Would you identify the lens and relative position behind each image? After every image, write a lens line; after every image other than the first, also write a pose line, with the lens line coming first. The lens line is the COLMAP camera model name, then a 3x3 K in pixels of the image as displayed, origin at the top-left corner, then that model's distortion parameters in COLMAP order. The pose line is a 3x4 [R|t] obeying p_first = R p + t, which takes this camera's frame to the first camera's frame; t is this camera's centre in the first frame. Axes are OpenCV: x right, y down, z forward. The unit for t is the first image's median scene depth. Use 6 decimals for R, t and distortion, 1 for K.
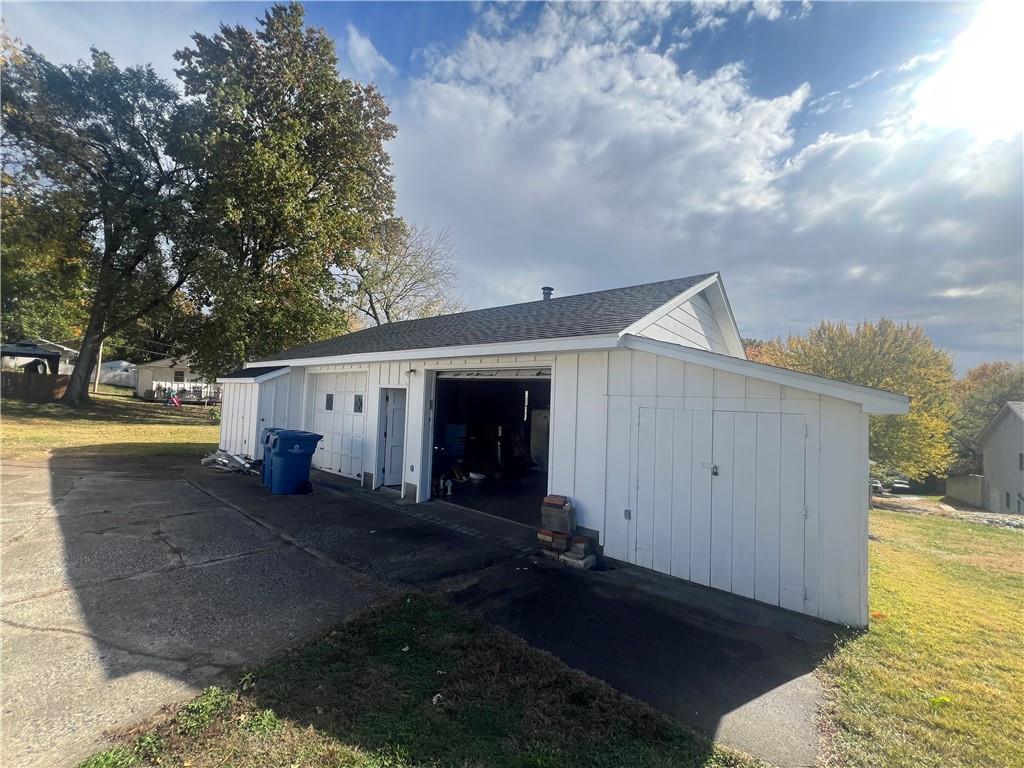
lens RADIAL K [[409.4, 0, 508.9], [0, 409.4, 384.7], [0, 0, 1]] dist [0.000893, 0.000337]
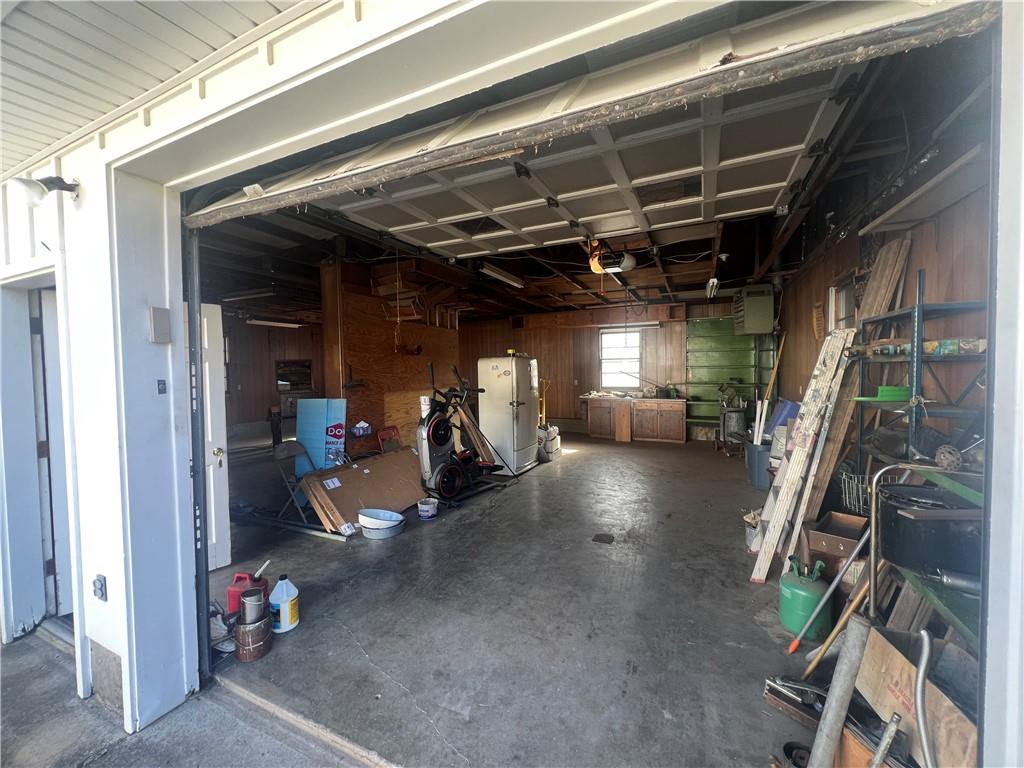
lens RADIAL K [[409.4, 0, 508.9], [0, 409.4, 384.7], [0, 0, 1]] dist [0.000893, 0.000337]
pose [[0.968388, -0.062957, 0.241374, -0.041000], [0.042861, 0.995231, 0.087627, 0.058146], [-0.245740, -0.074511, 0.966468, 0.578726]]
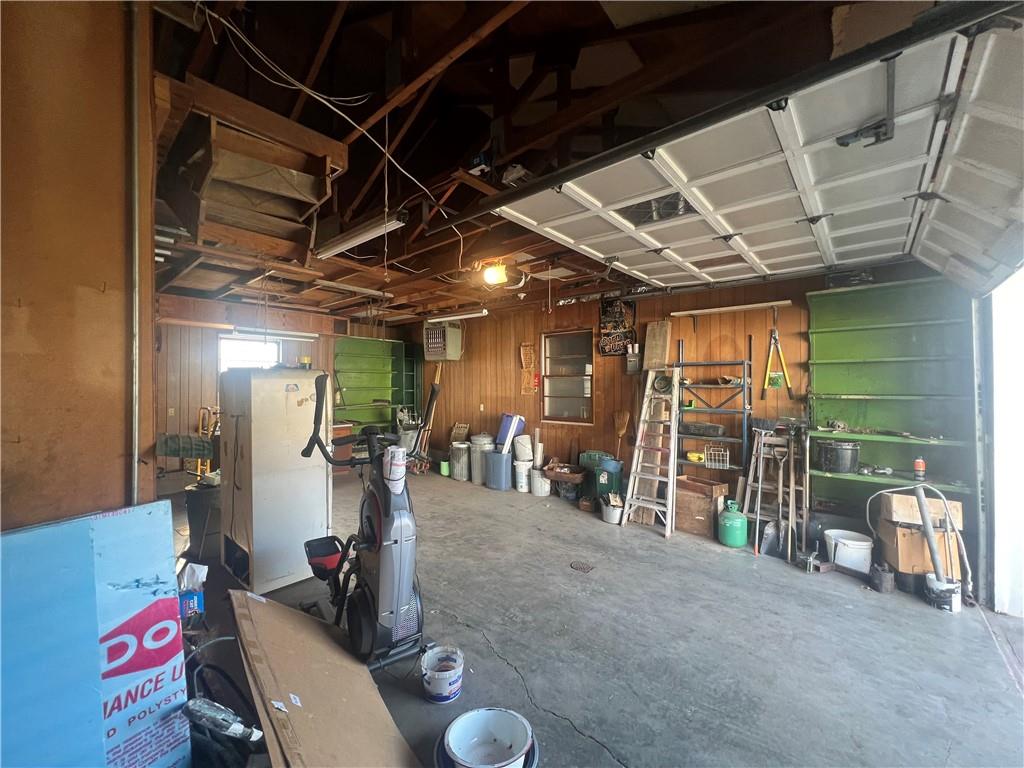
lens RADIAL K [[409.4, 0, 508.9], [0, 409.4, 384.7], [0, 0, 1]] dist [0.000893, 0.000337]
pose [[0.025758, -0.037966, 0.998947, -0.244576], [-0.039949, 0.998441, 0.038977, 0.062756], [-0.998870, -0.040911, 0.024201, 0.995798]]
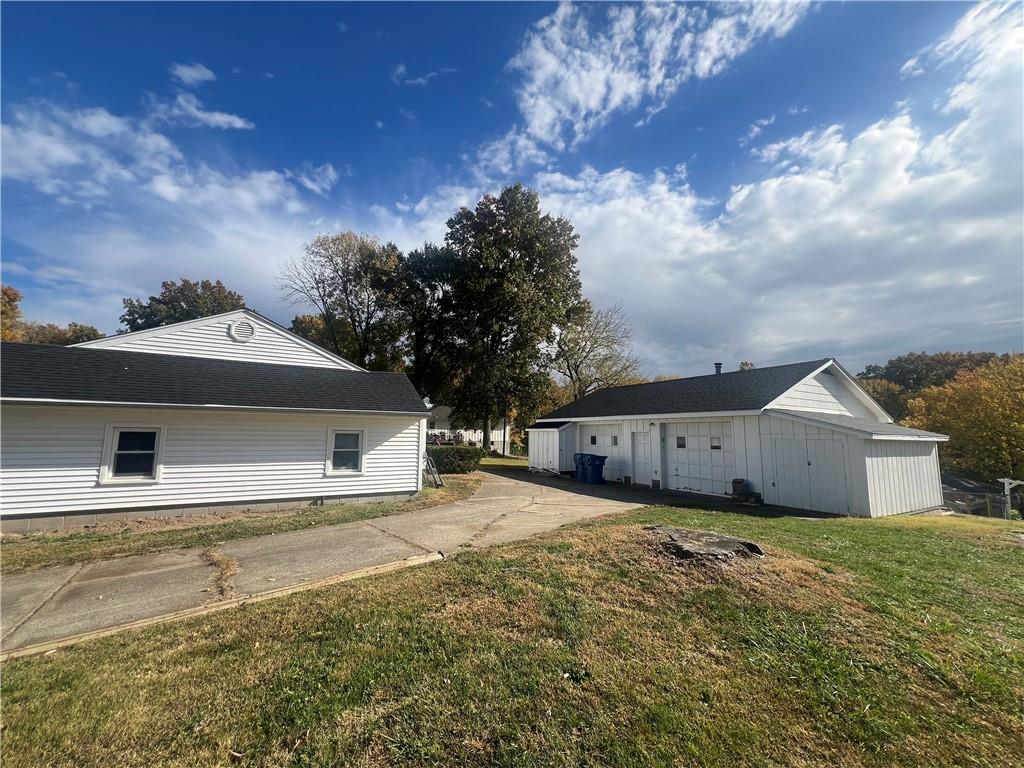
lens RADIAL K [[409.4, 0, 508.9], [0, 409.4, 384.7], [0, 0, 1]] dist [0.000893, 0.000337]
pose [[0.931299, -0.071328, -0.357204, -0.130515], [0.039040, 0.994537, -0.096811, -0.046383], [0.362158, 0.076214, 0.928996, -0.944928]]
